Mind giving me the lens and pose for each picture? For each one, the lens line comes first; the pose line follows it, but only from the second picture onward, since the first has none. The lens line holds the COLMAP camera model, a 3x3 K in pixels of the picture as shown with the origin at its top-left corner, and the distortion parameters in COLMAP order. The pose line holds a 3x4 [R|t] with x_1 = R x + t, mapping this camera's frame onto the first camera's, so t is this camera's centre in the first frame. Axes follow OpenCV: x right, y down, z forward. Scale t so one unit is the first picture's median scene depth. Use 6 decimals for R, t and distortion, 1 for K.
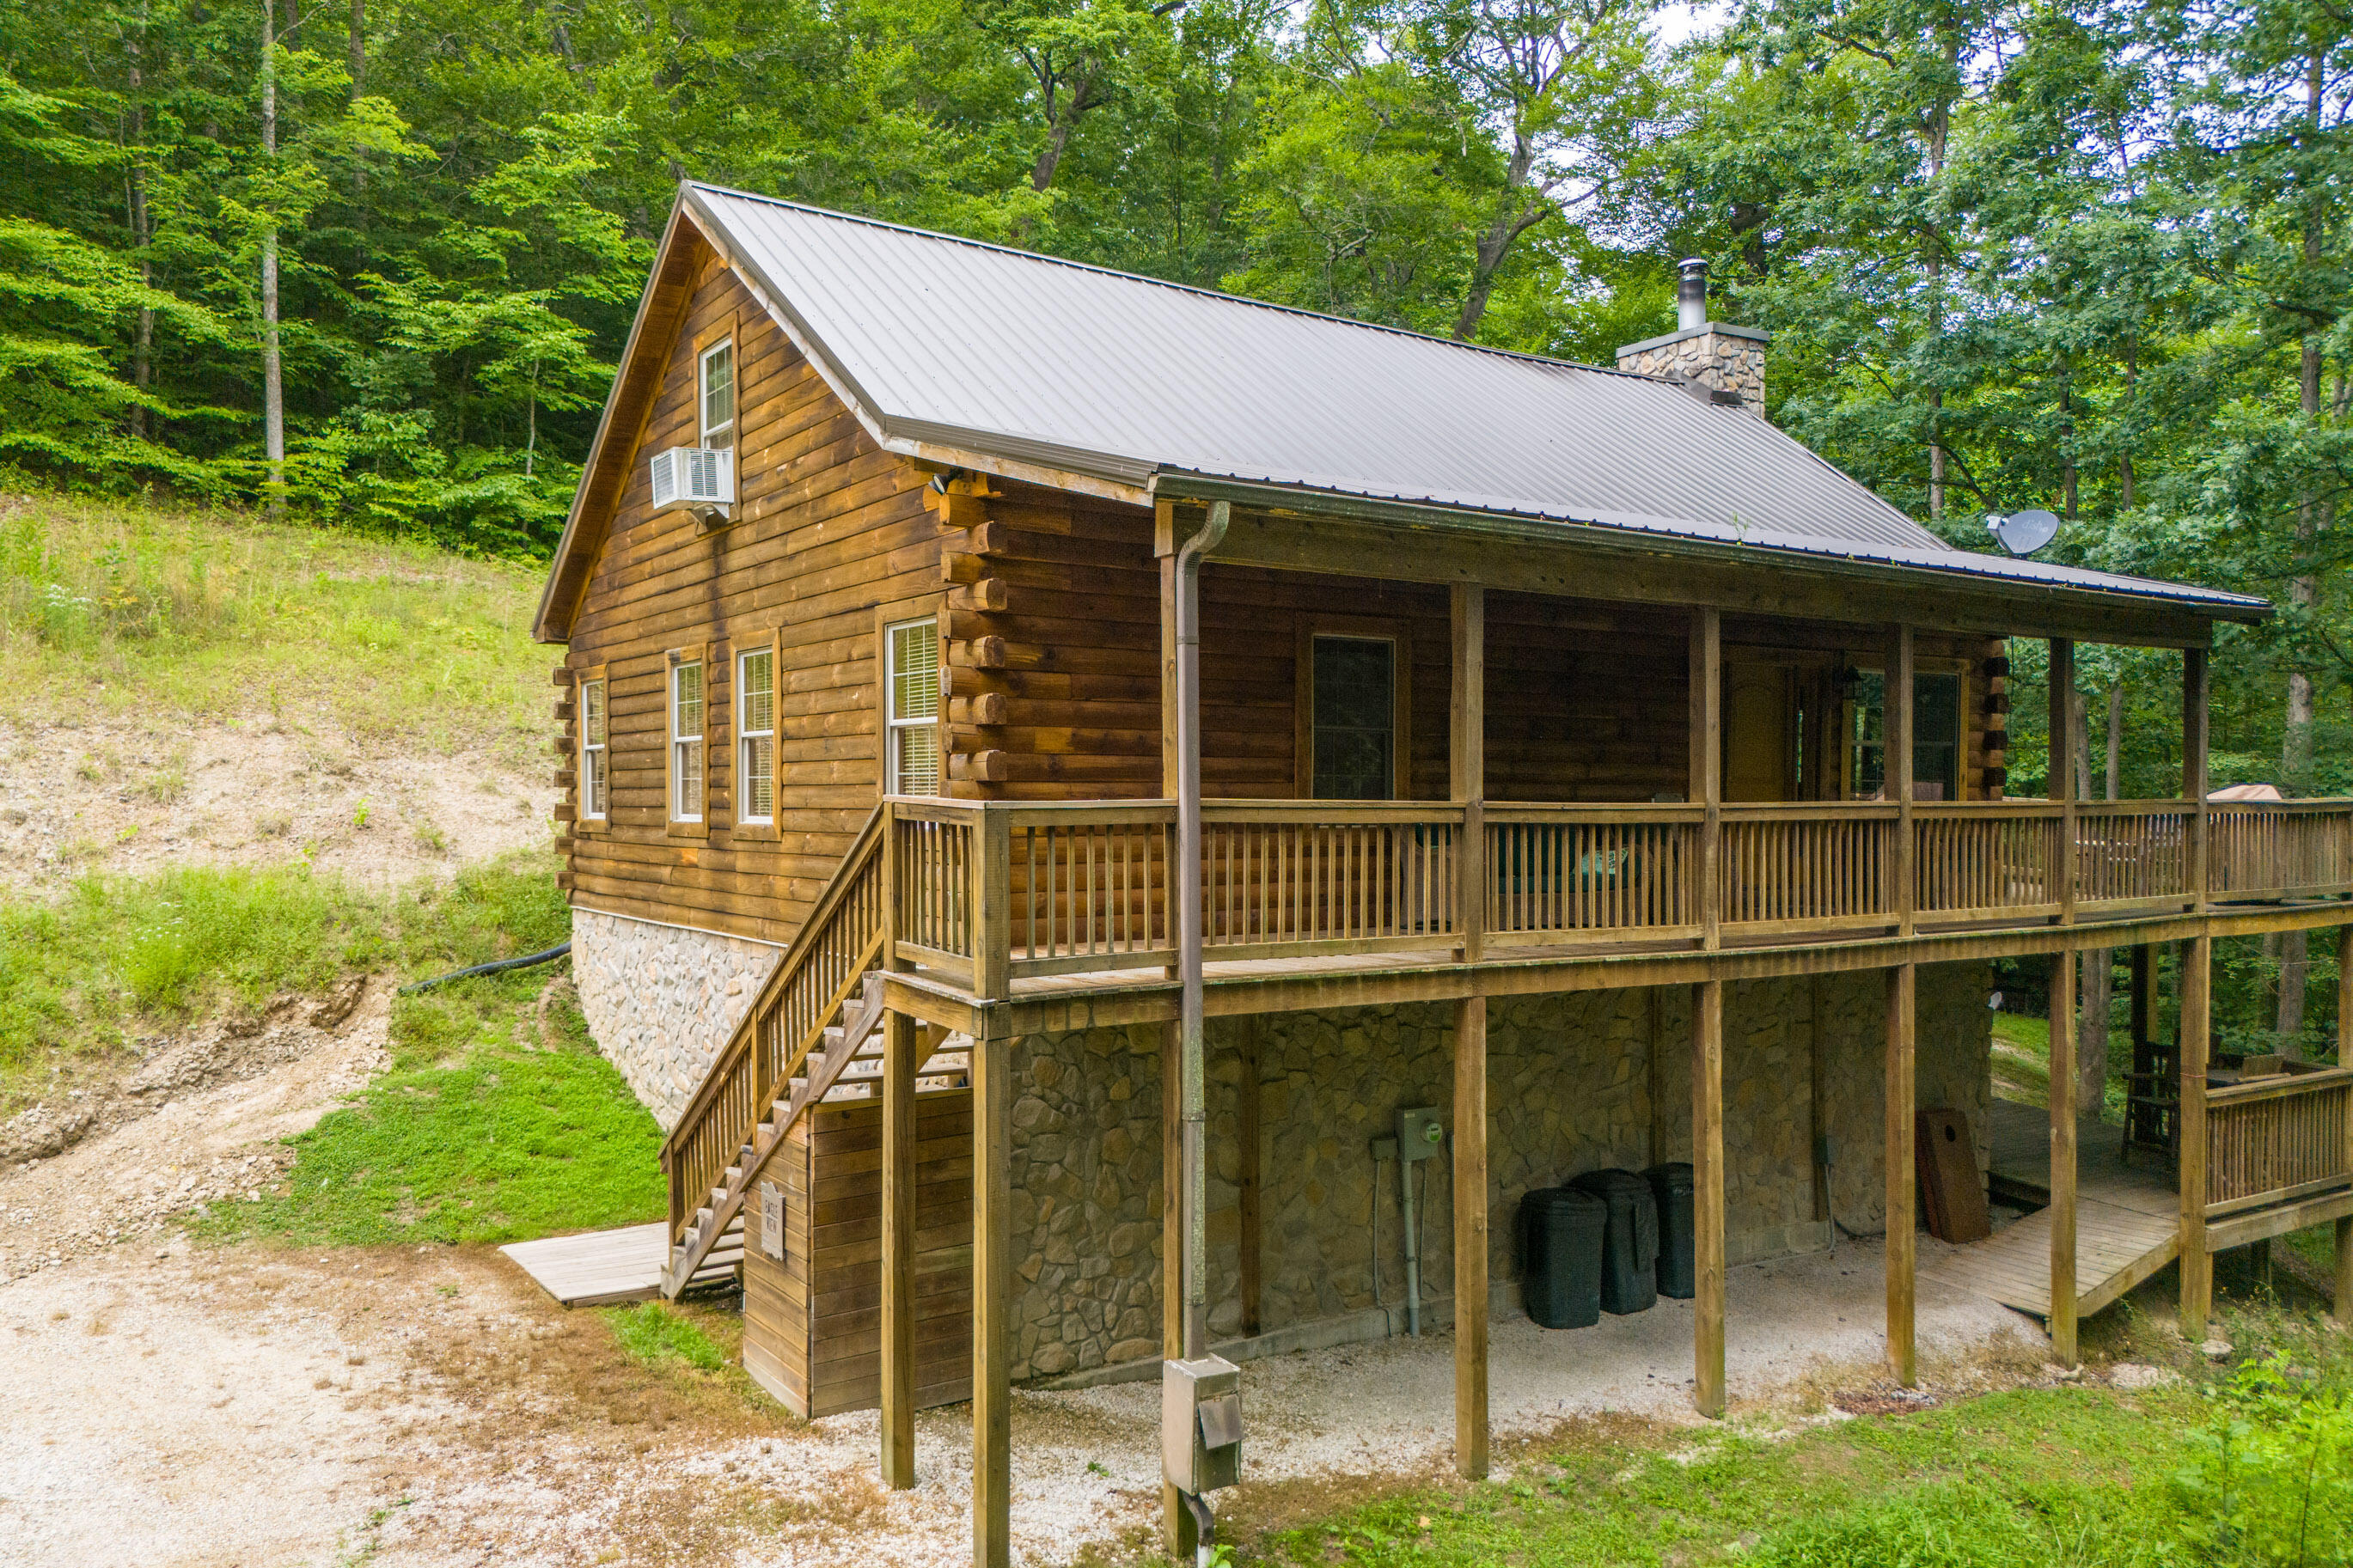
lens RADIAL K [[1717.1, 0, 1179.1], [0, 1717.1, 788.1], [0, 0, 1]] dist [0.047754, -0.048175]
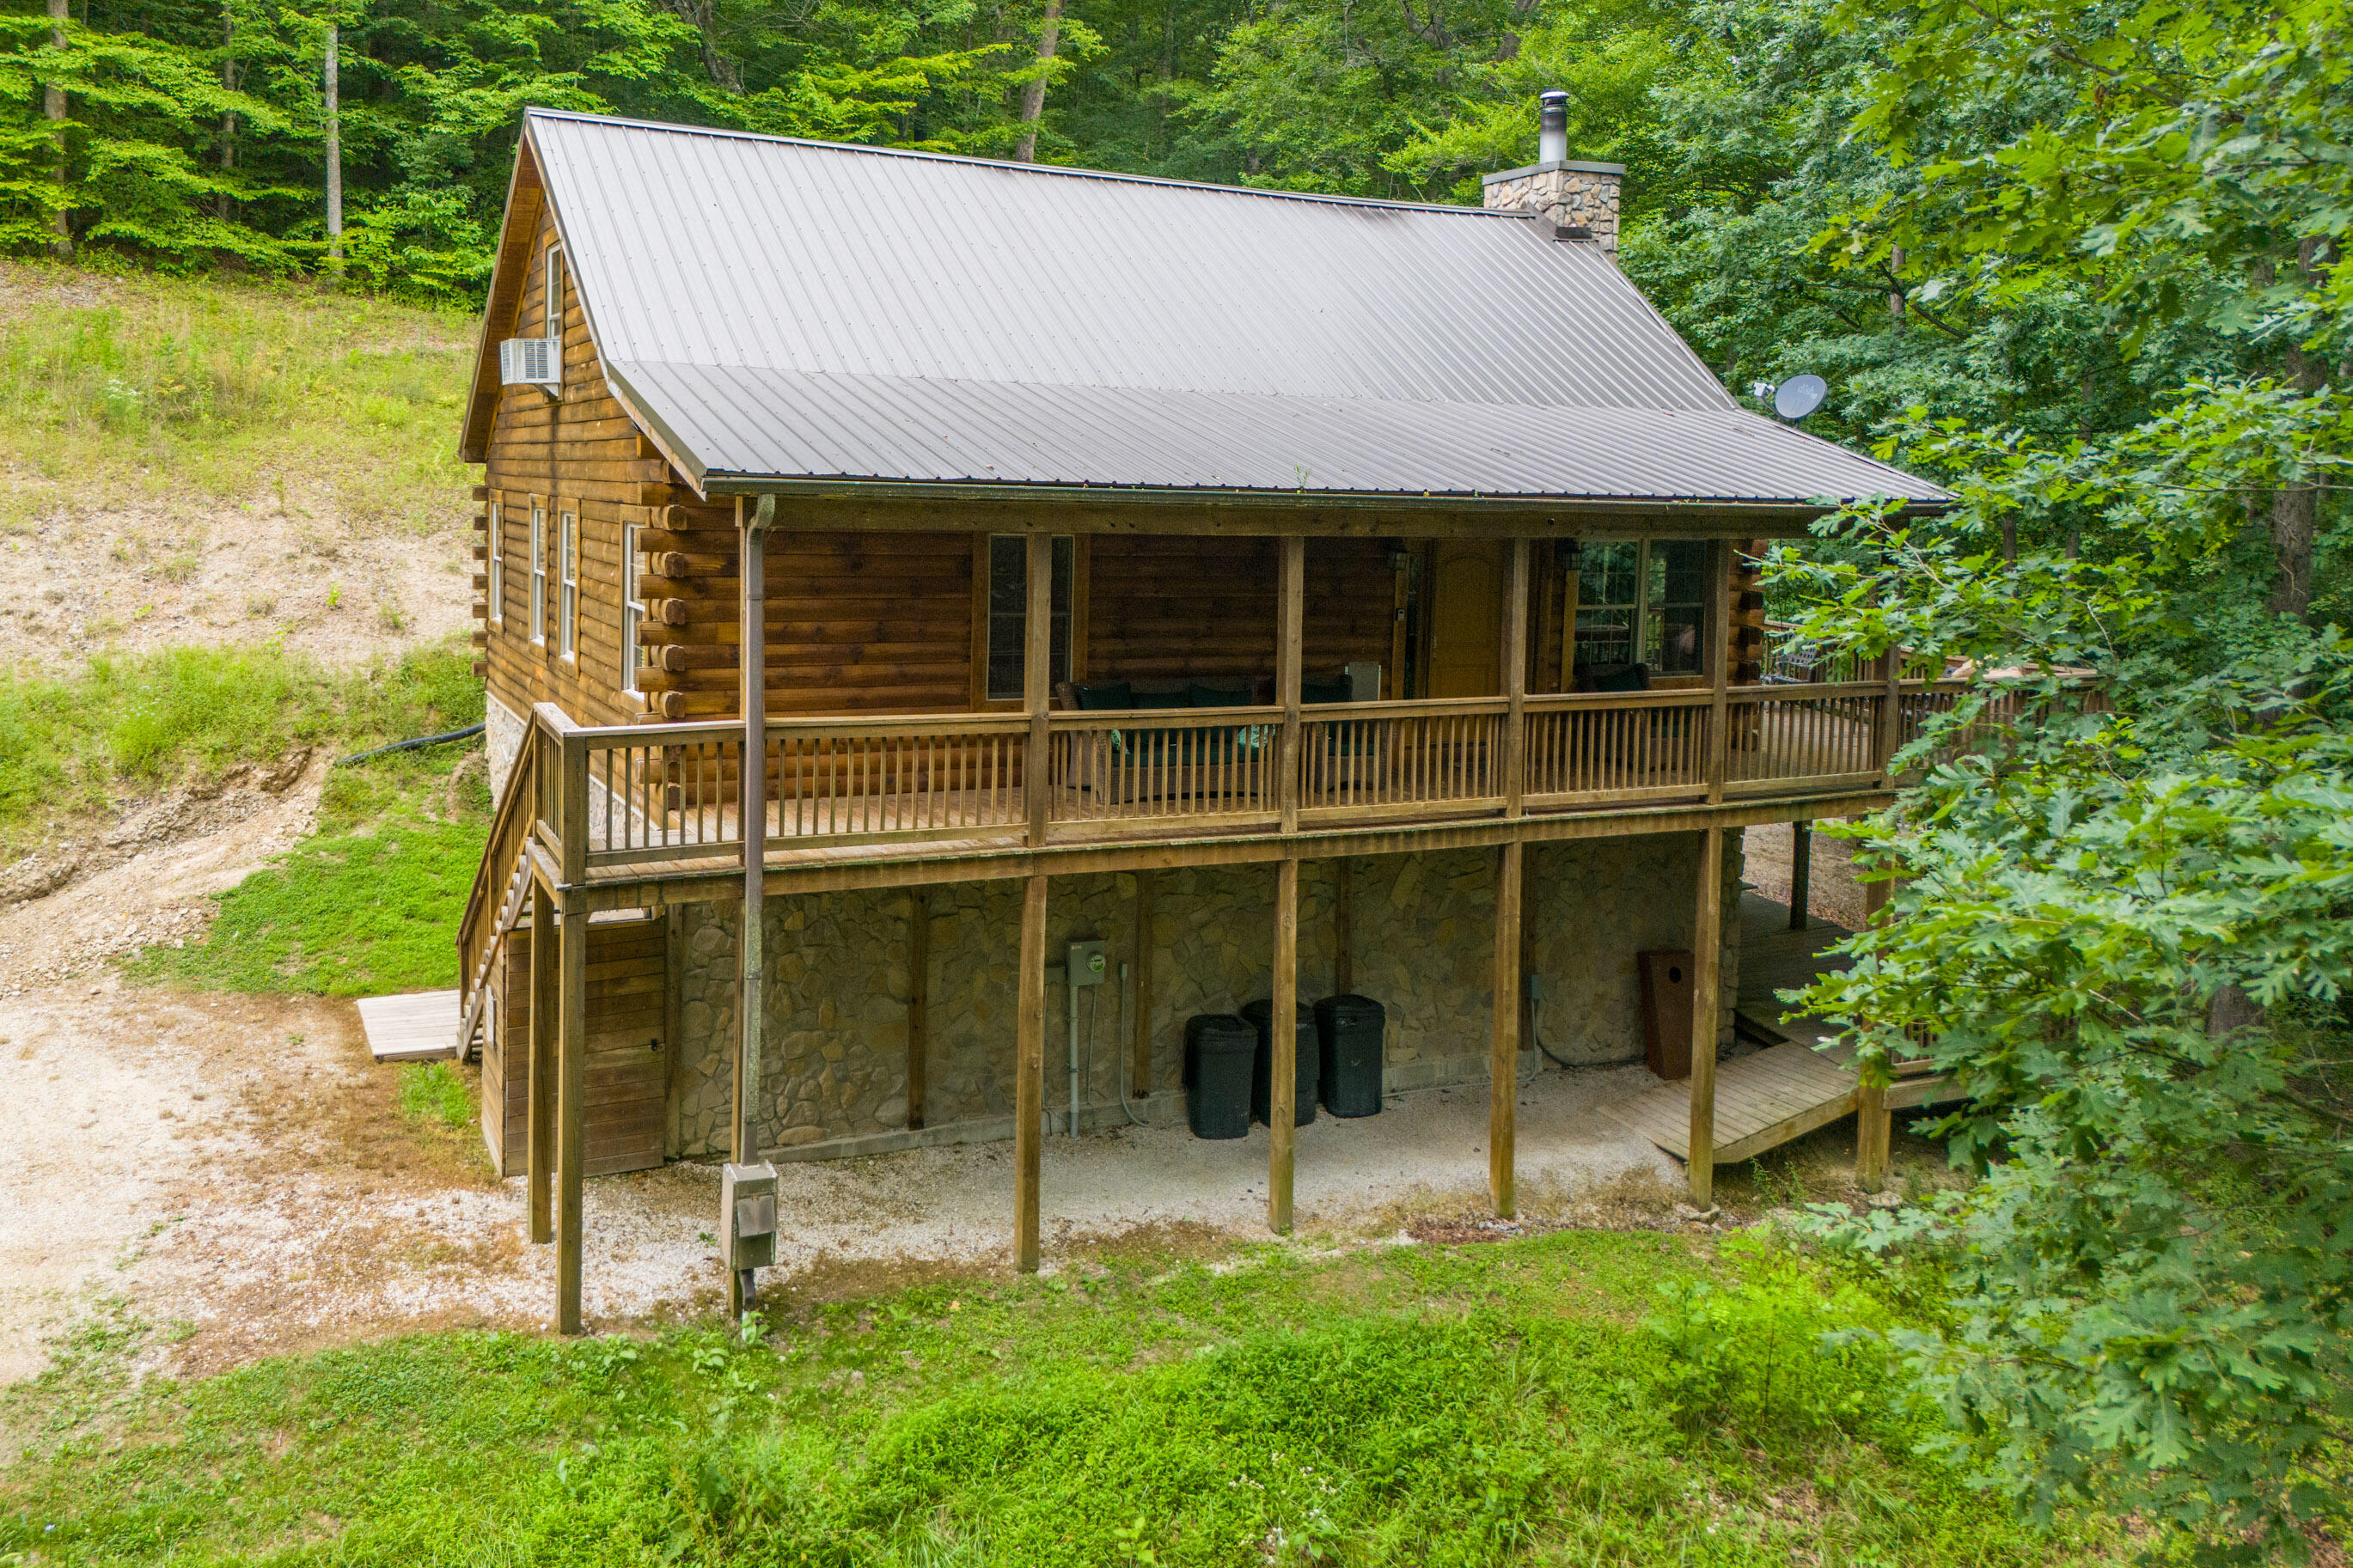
lens RADIAL K [[1883.2, 0, 1171.1], [0, 1883.2, 490.2], [0, 0, 1]] dist [0.043975, -0.046895]
pose [[0.986493, 0.030226, -0.160988, 0.347627], [-0.023387, 0.998748, 0.044213, -0.153075], [0.162123, -0.039851, 0.985966, -0.196847]]
